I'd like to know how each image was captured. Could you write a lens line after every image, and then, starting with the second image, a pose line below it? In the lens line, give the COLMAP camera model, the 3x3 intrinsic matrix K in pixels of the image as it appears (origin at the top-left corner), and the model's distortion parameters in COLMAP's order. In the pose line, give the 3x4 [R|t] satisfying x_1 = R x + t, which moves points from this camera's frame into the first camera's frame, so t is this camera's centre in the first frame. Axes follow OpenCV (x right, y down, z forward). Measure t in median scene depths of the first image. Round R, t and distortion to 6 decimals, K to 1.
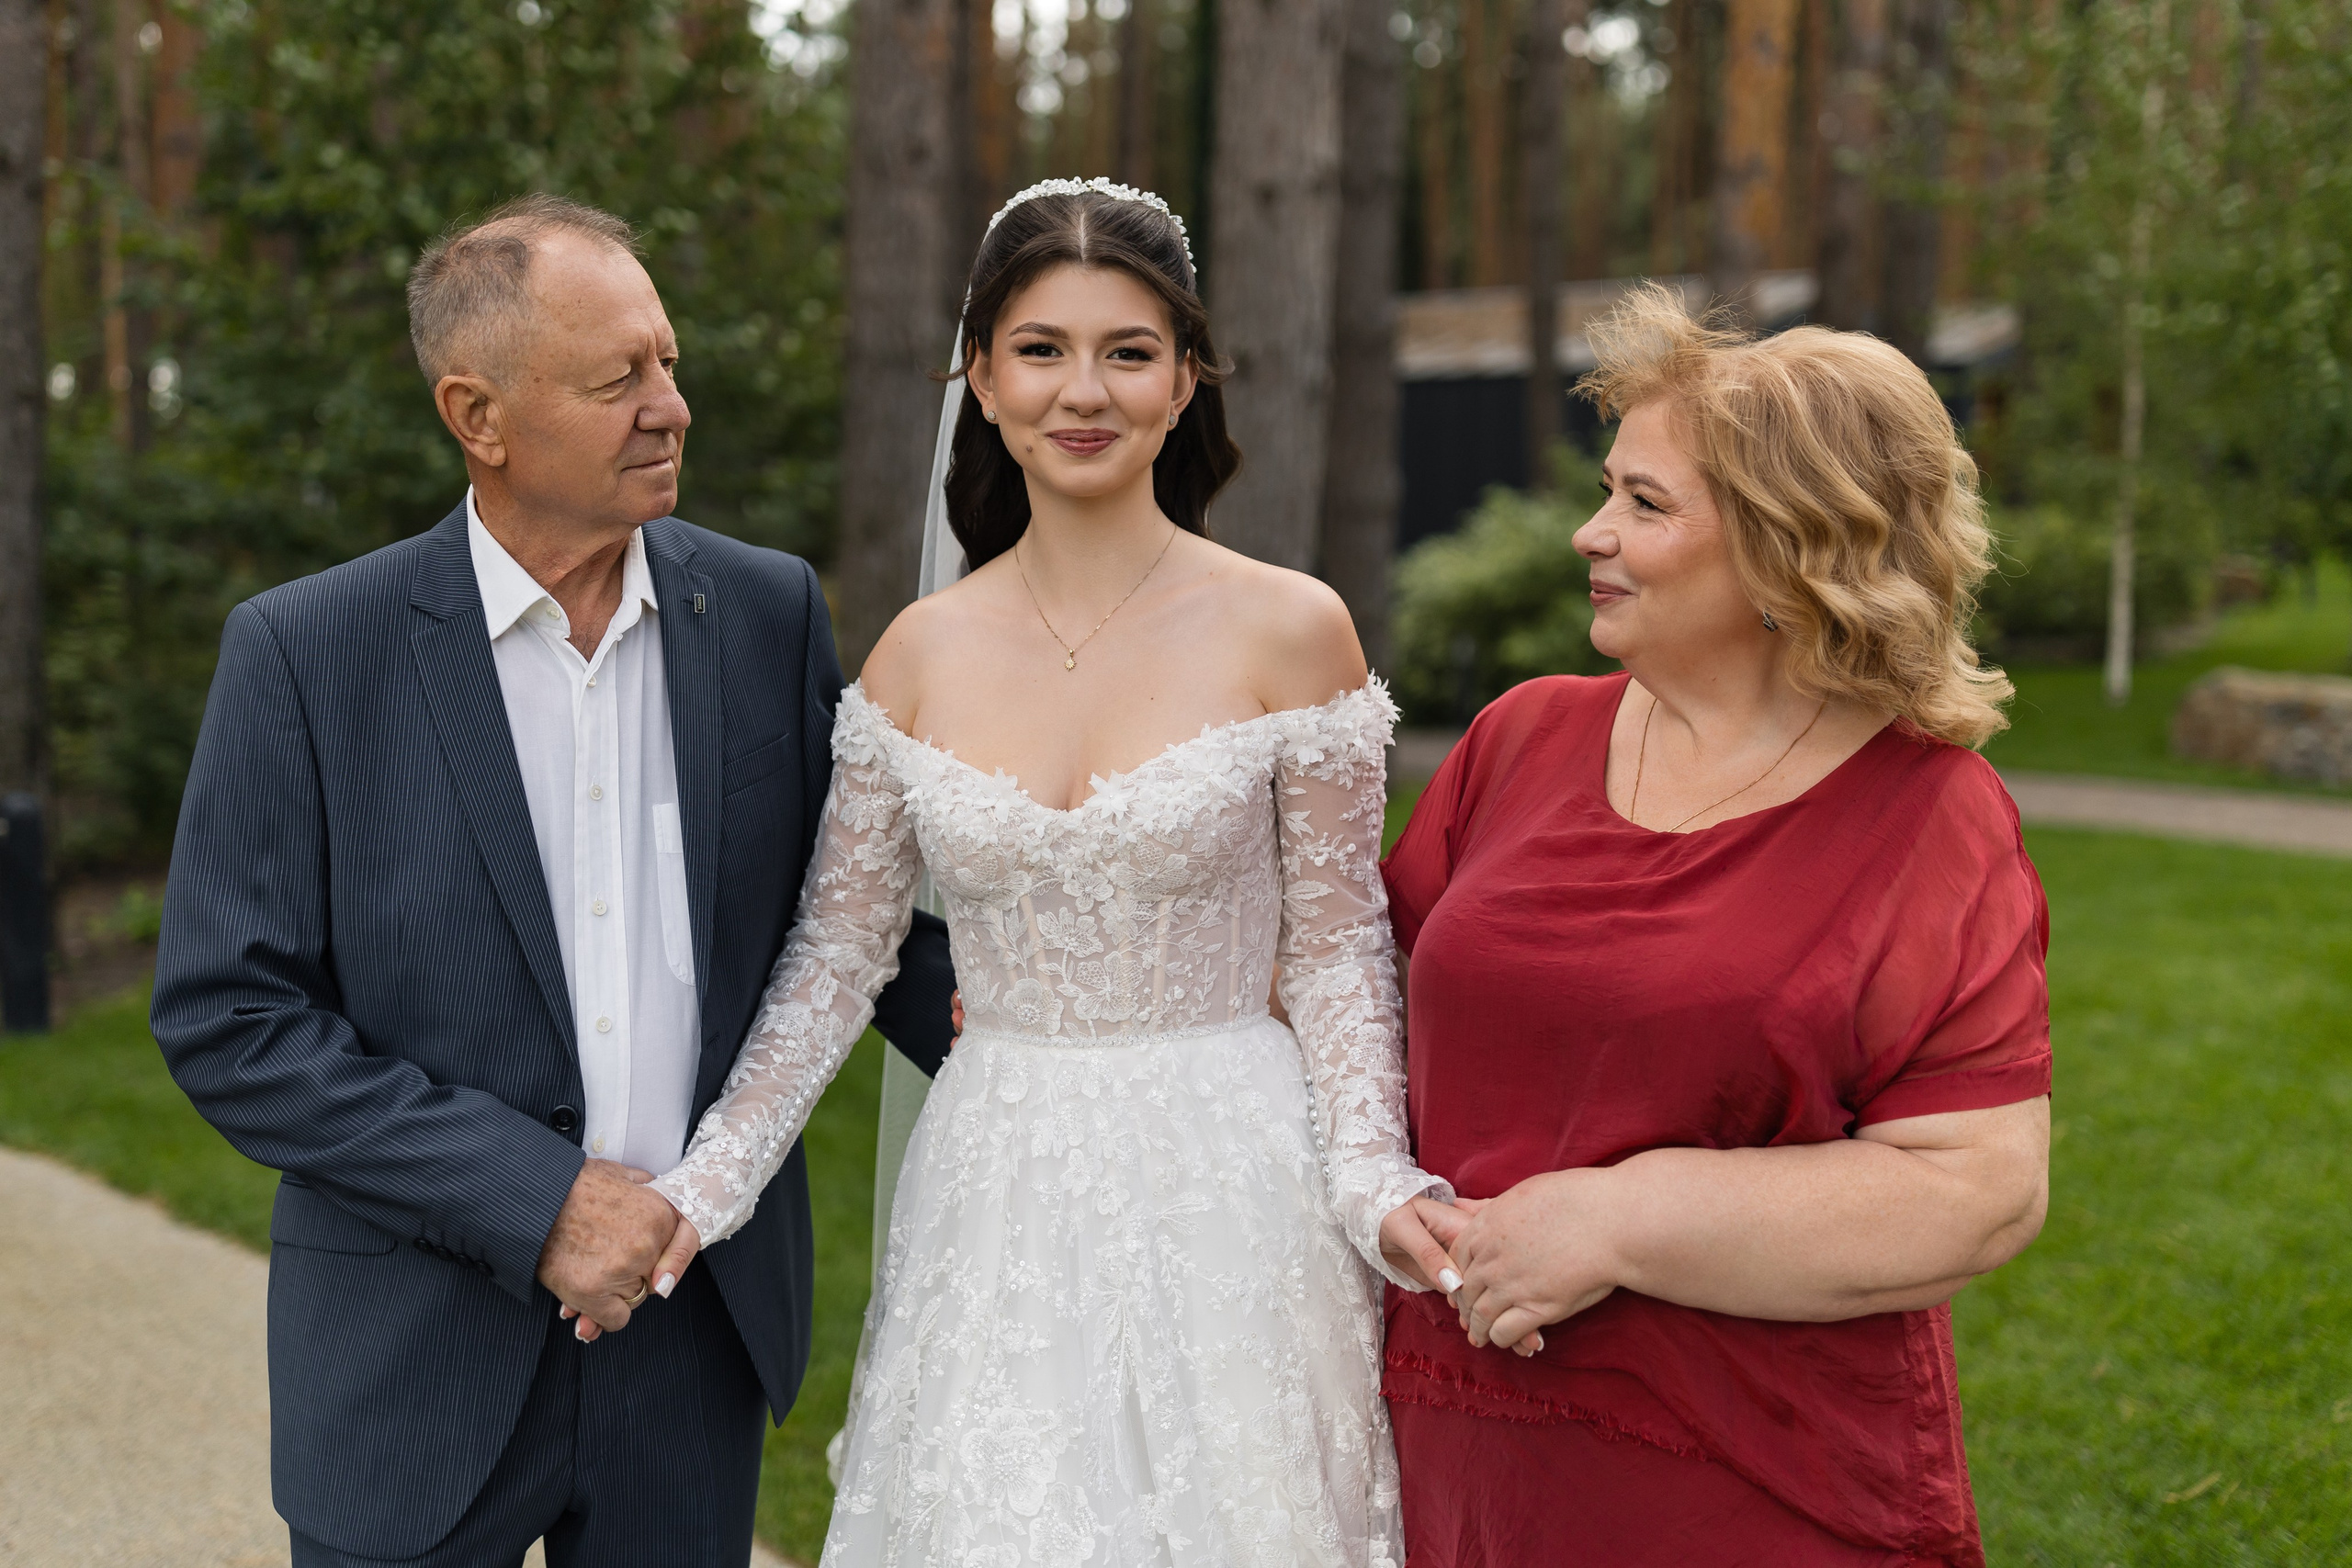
lens RADIAL K [[2332.6, 0, 1141.3], [0, 2332.6, 782.7], [0, 0, 1]] dist [0.007960, 0.000000]
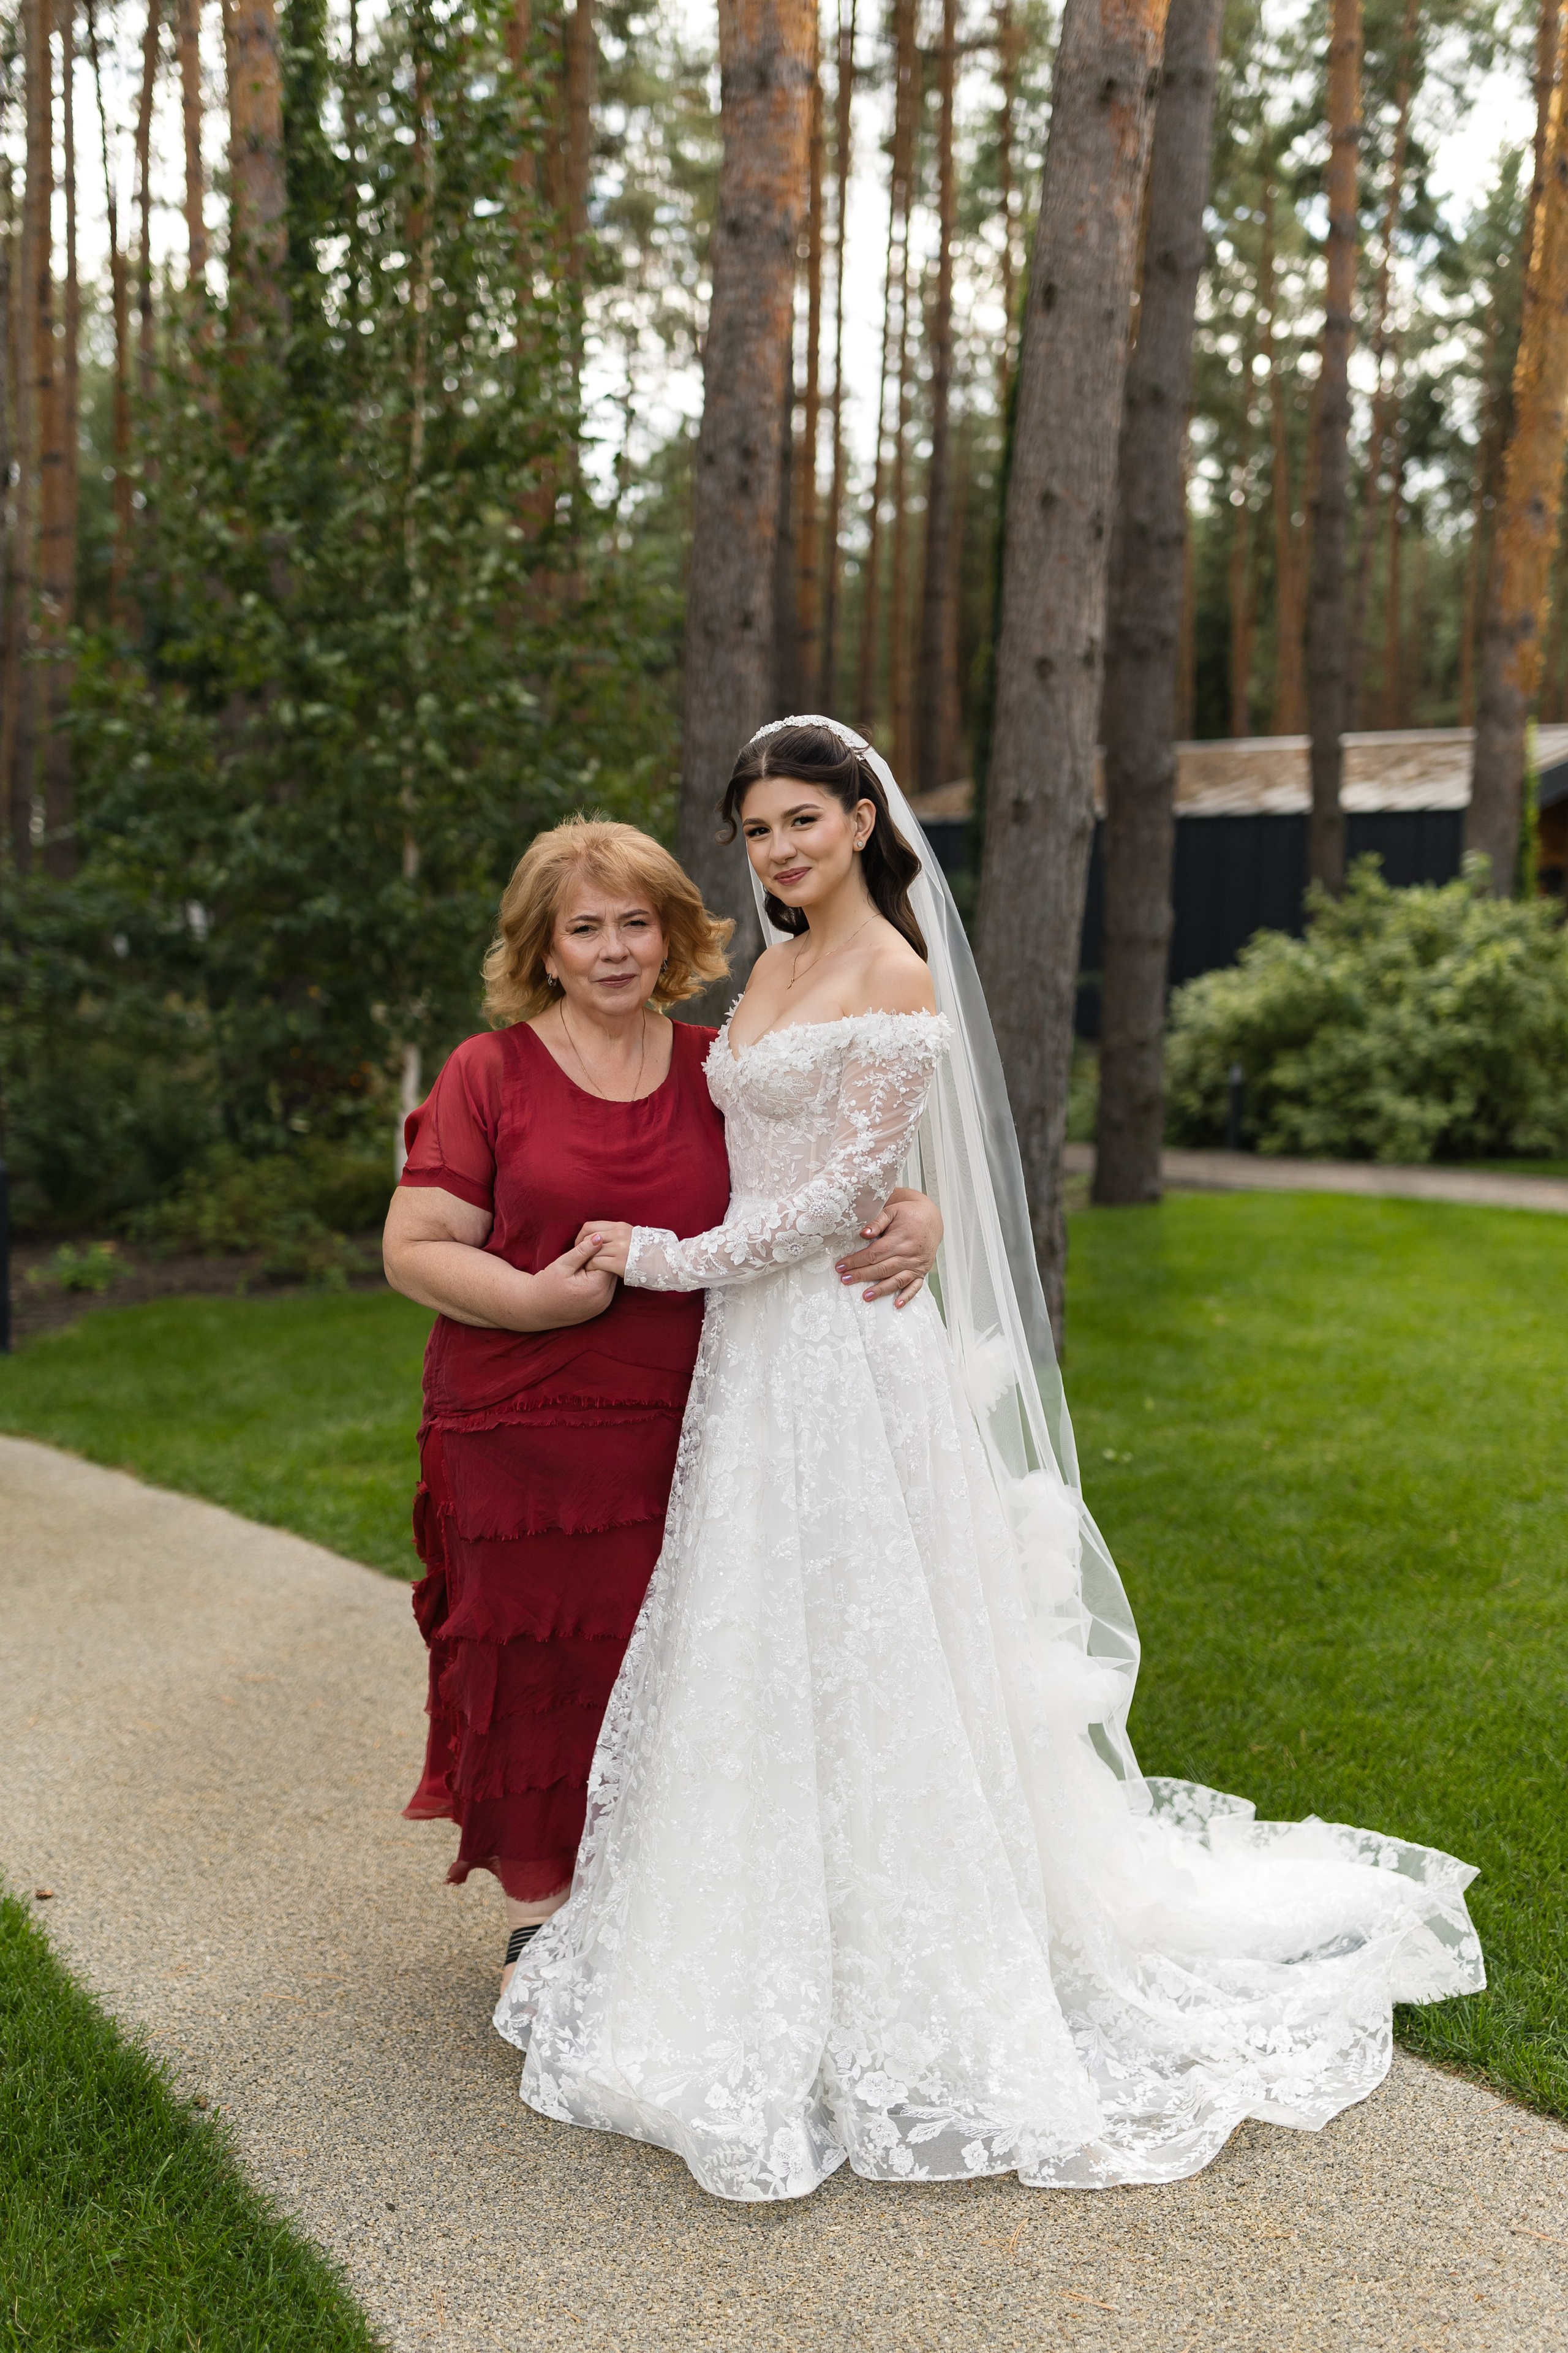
lens RADIAL K [[2333.7, 0, 722.8], [0, 2333.7, 1179.1], [0, 0, 1]] dist [0.007960, 0.000000]
pose [[0.995626, 0.025148, -0.089977, 0.002431], [-0.026601, 0.999534, -0.014992, 0.022302], [0.089558, 0.017320, 0.995831, -0.138831]]
